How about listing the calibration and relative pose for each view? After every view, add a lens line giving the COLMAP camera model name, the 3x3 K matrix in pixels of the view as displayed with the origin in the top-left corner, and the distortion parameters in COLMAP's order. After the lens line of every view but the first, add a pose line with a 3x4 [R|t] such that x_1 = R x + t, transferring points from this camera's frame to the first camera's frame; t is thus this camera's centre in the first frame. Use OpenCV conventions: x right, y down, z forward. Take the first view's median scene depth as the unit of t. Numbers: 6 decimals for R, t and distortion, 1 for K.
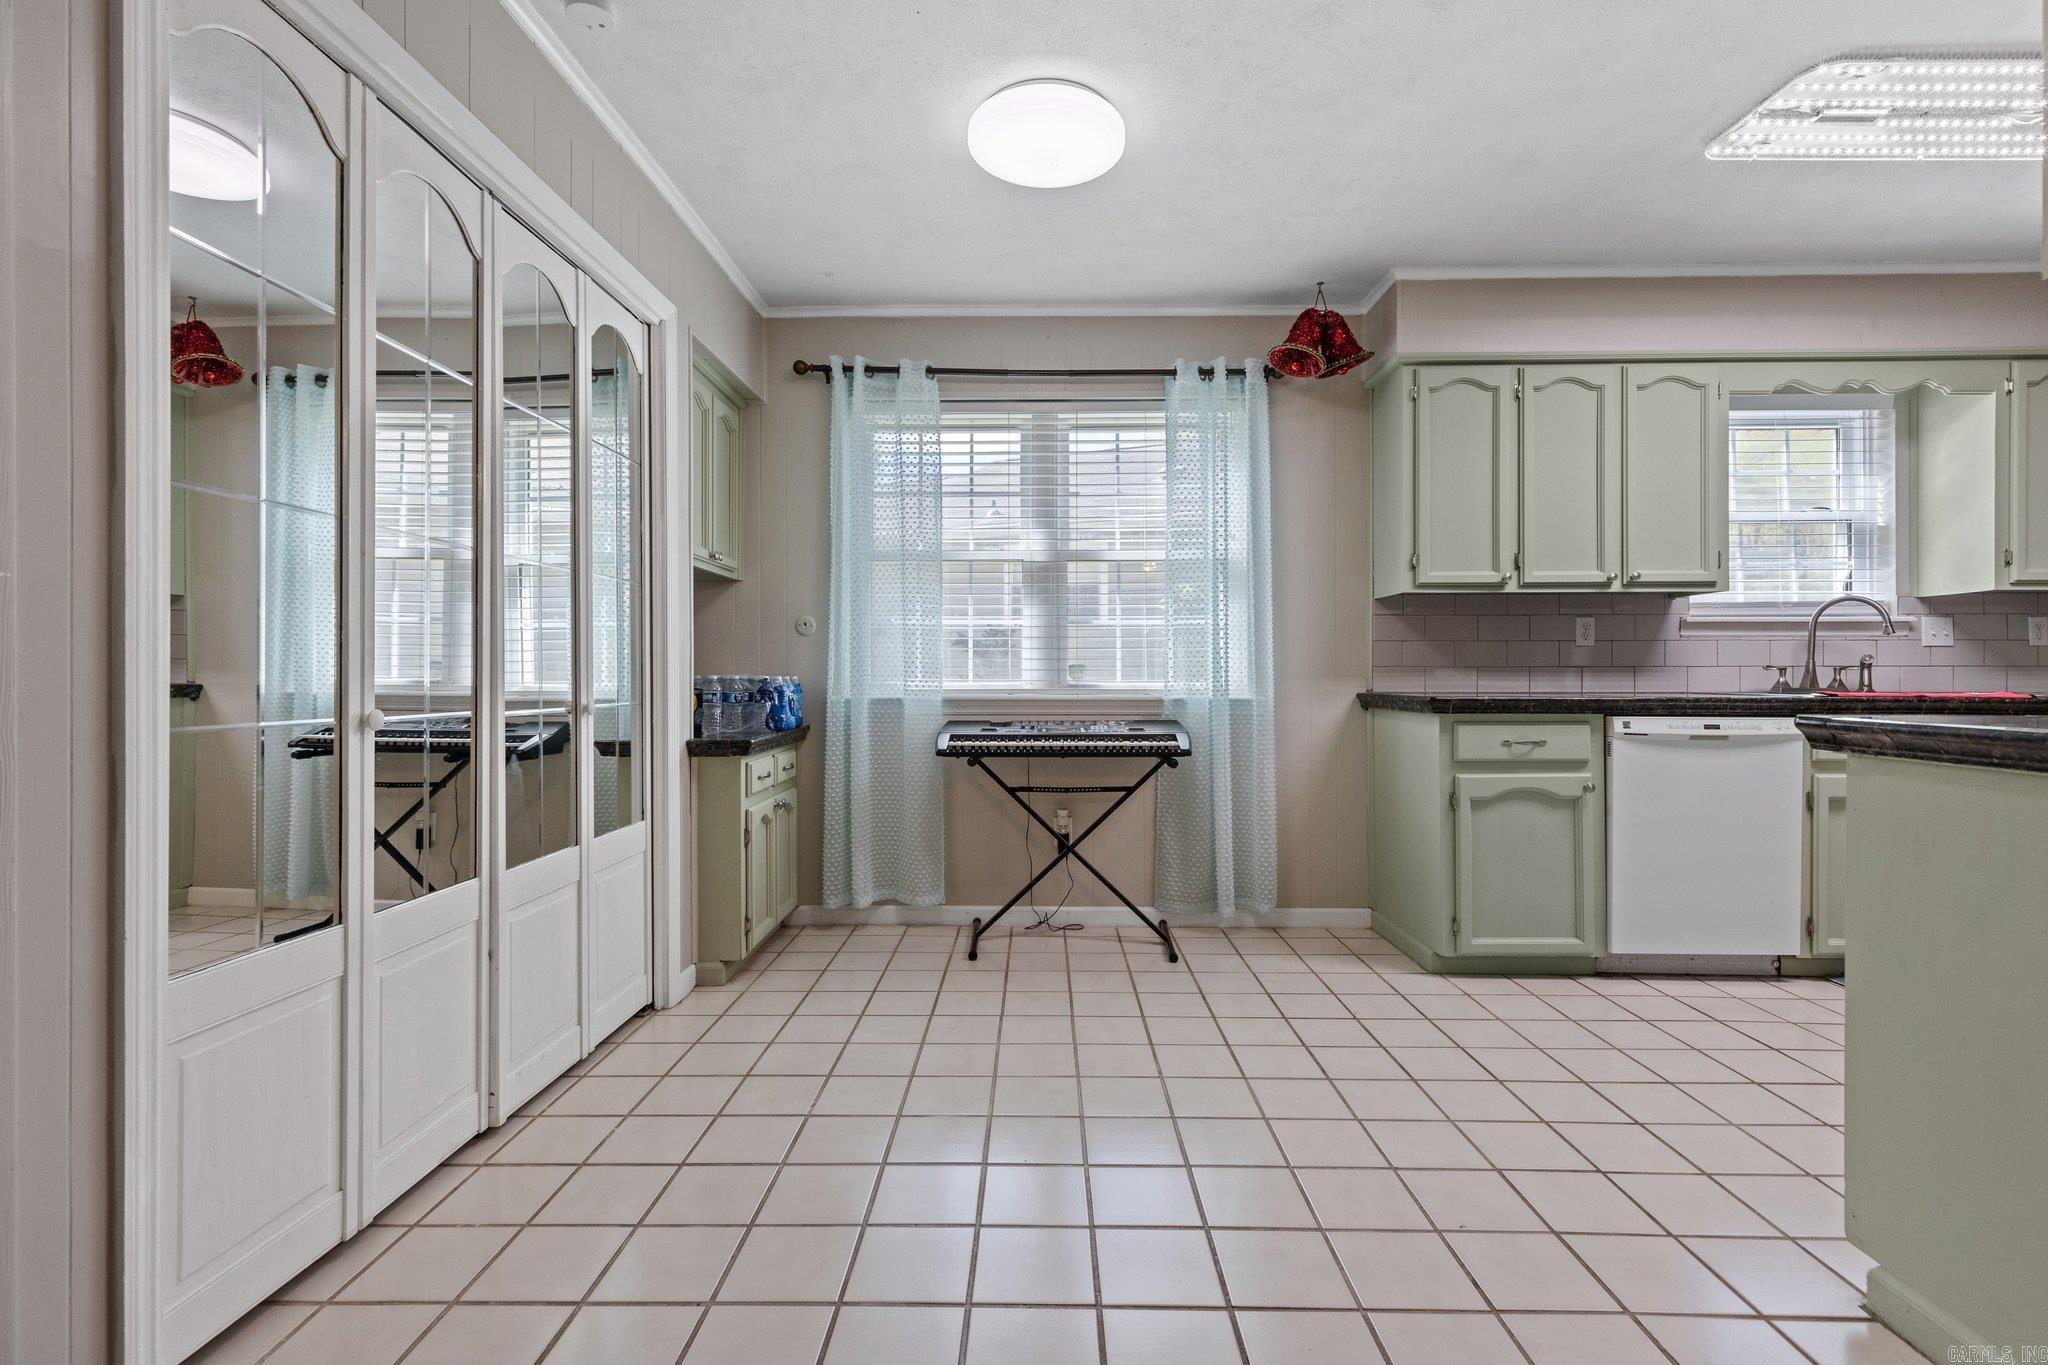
lens RADIAL K [[925.9, 0, 975.8], [0, 925.9, 658.7], [0, 0, 1]] dist [0.005324, -0.001262]
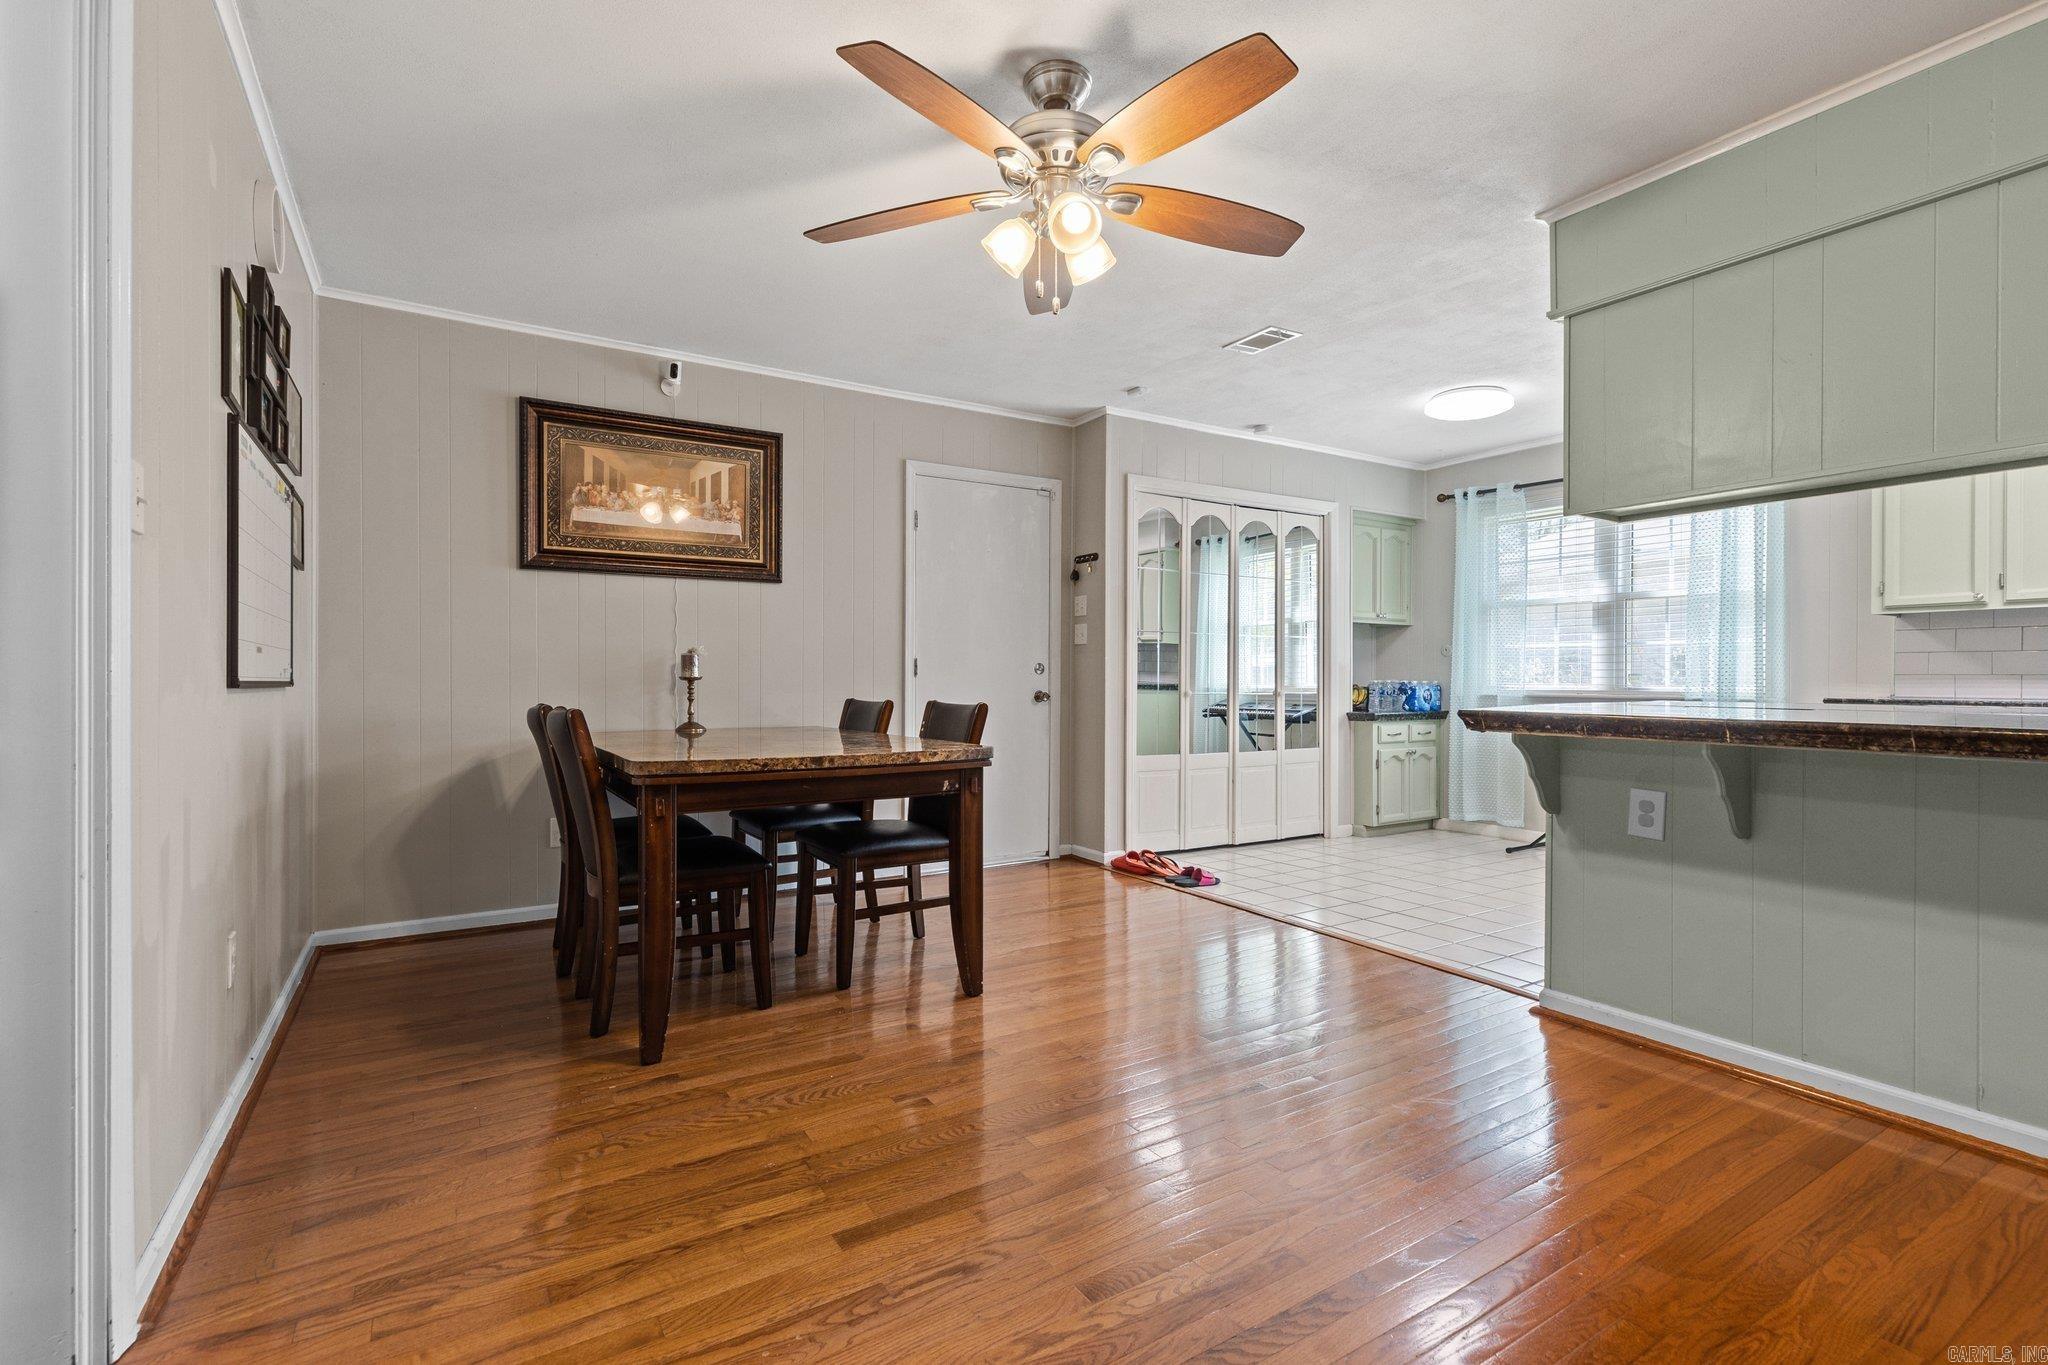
lens RADIAL K [[925.9, 0, 1017.6], [0, 925.9, 677.5], [0, 0, 1]] dist [0.005324, -0.001262]
pose [[0.588361, -0.001521, -0.808597, 0.736893], [0.001275, 0.999999, -0.000953, 0.013205], [0.808597, -0.000470, 0.588362, -0.621600]]
